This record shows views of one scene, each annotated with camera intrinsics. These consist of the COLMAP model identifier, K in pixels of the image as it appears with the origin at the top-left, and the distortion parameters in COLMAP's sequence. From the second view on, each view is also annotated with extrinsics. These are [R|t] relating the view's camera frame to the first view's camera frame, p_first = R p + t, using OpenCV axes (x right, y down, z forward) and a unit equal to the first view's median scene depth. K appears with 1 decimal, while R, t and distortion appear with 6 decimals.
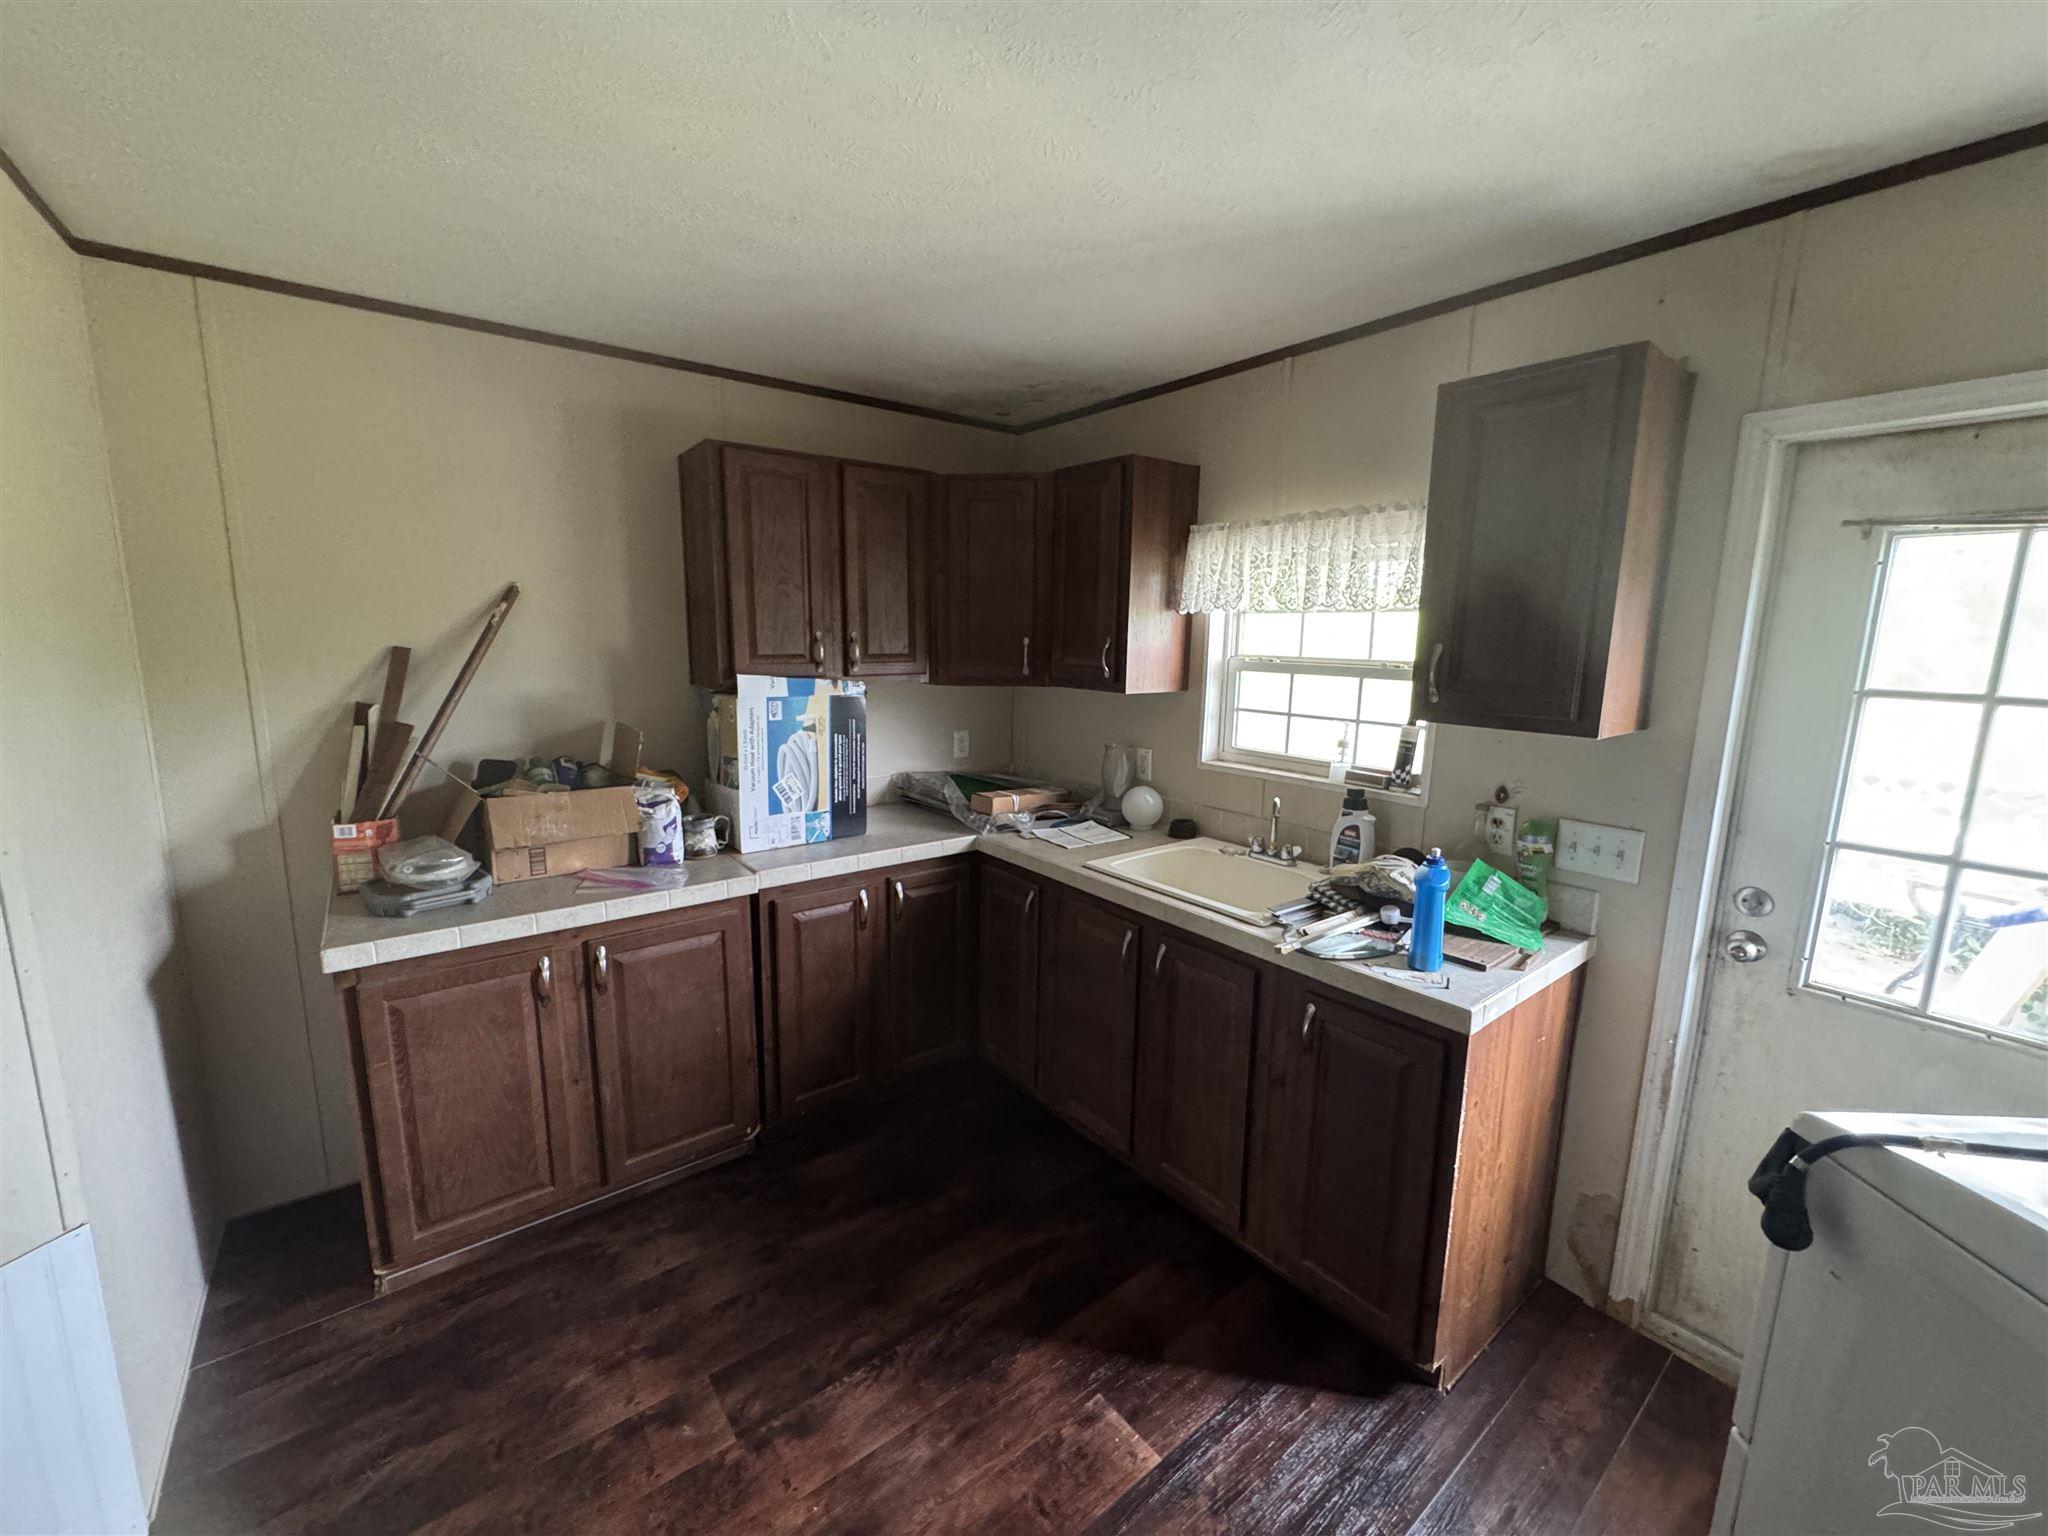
lens RADIAL K [[818.2, 0, 1024.2], [0, 818.2, 764.2], [0, 0, 1]] dist [-0.005645, 0.000034]
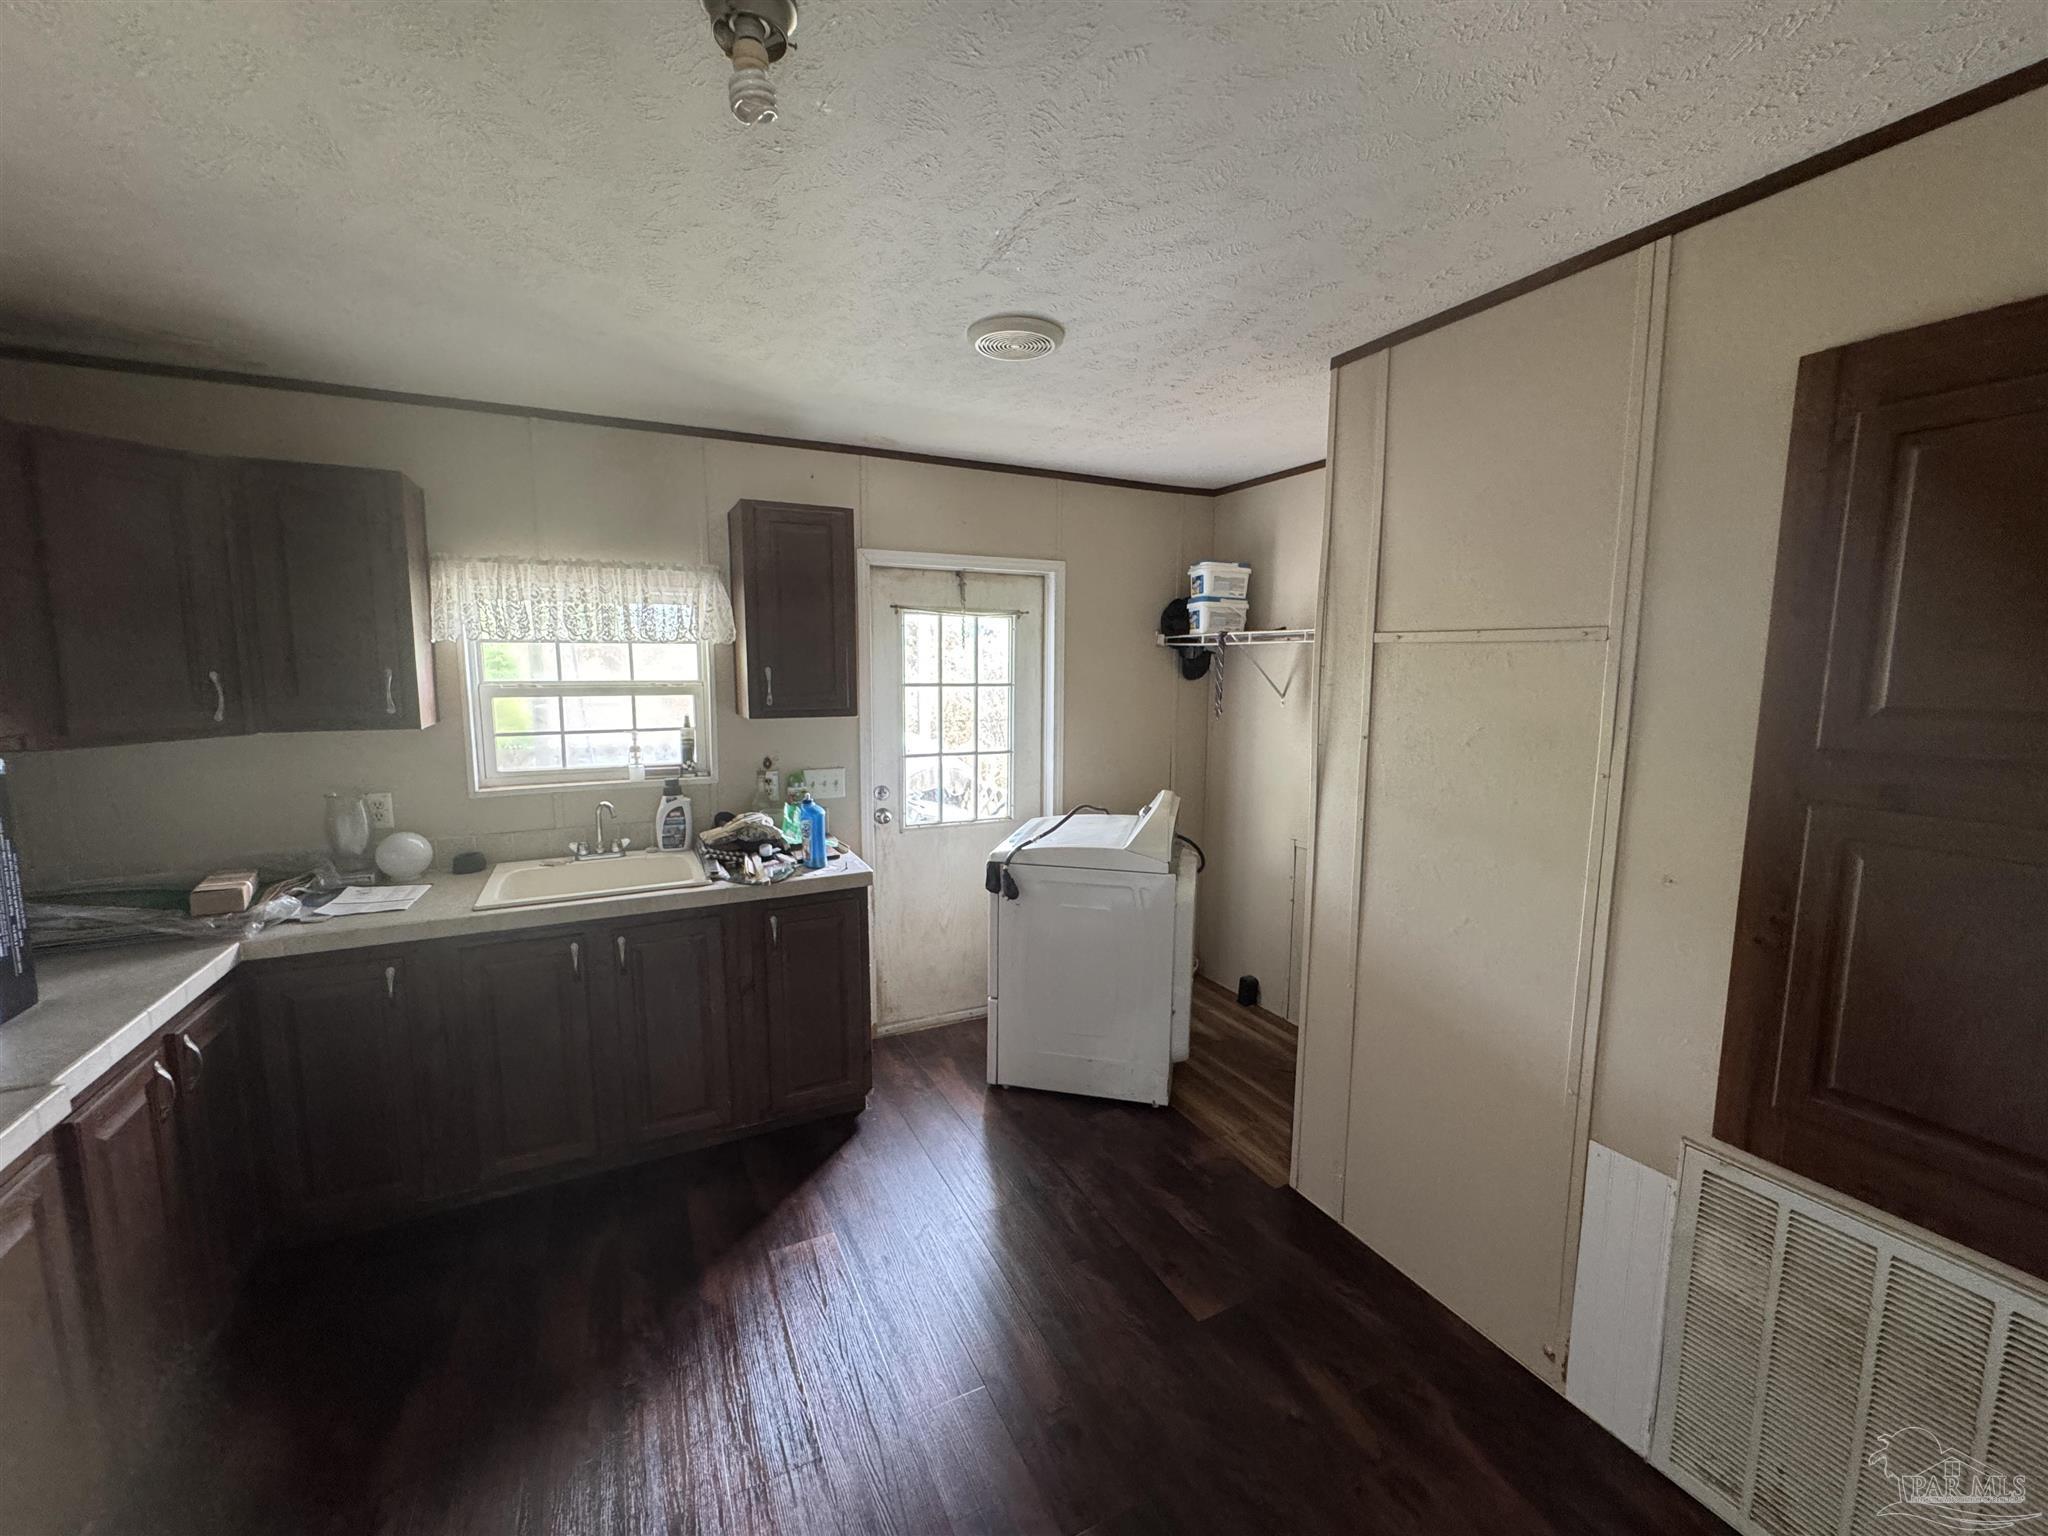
lens RADIAL K [[818.2, 0, 1019.8], [0, 818.2, 765.0], [0, 0, 1]] dist [-0.005645, 0.000034]
pose [[0.206275, -0.140765, 0.968316, -0.729803], [0.156562, 0.981597, 0.109344, -0.047914], [-0.965888, 0.129047, 0.224517, 0.170878]]
